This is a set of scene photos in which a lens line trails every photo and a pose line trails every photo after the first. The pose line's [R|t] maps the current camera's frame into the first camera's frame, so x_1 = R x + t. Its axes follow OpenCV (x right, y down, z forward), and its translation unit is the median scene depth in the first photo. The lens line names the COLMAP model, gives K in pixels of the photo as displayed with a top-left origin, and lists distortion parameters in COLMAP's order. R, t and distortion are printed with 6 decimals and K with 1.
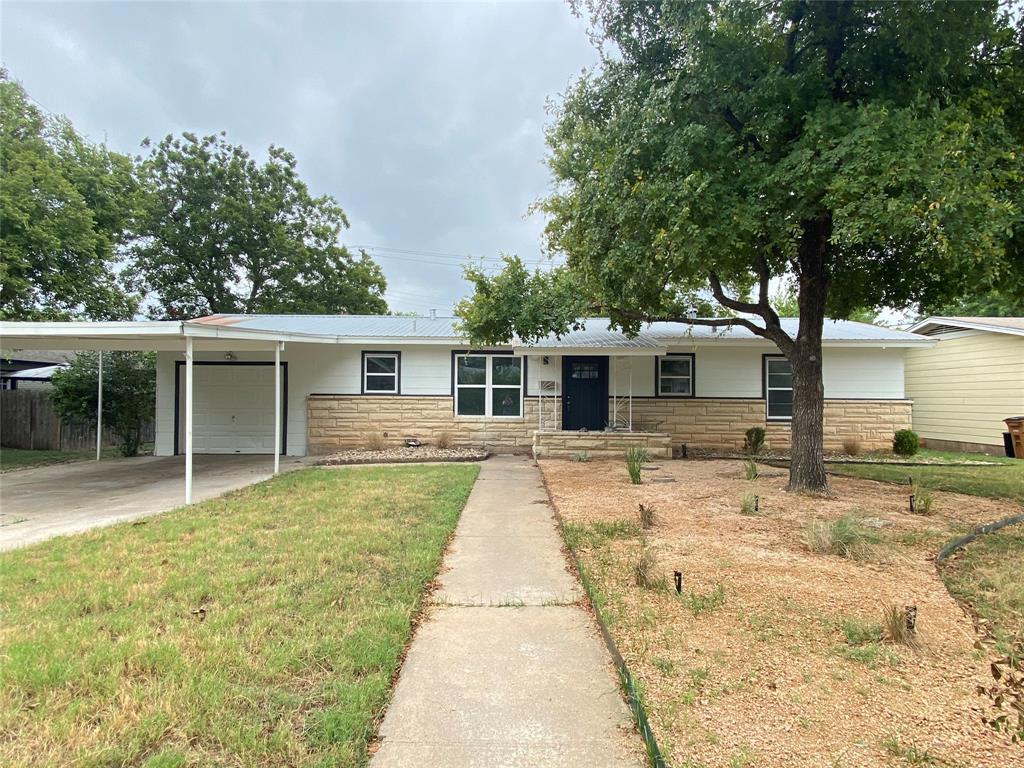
lens RADIAL K [[555.7, 0, 509.7], [0, 555.7, 387.4], [0, 0, 1]] dist [0.030714, -0.003297]
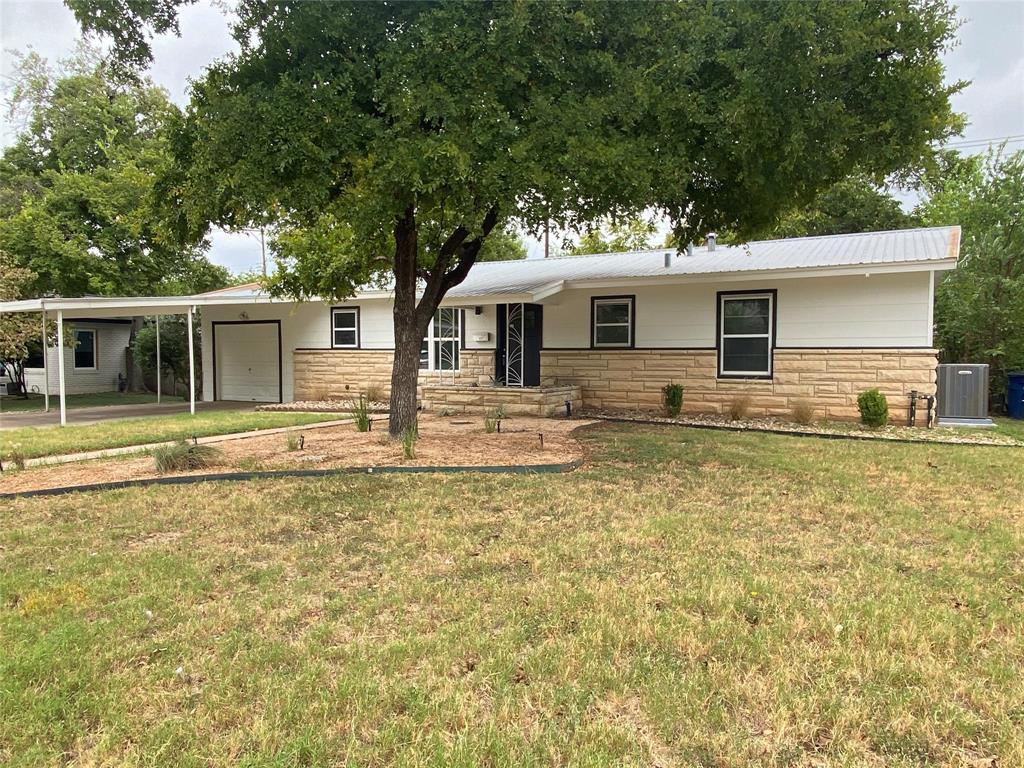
lens RADIAL K [[701.3, 0, 512.1], [0, 701.3, 384.1], [0, 0, 1]] dist [0.007340, -0.002887]
pose [[0.877958, 0.014062, -0.478530, 0.675374], [0.016297, 0.998111, 0.059231, 0.006101], [0.478459, -0.059801, 0.876071, -0.005061]]
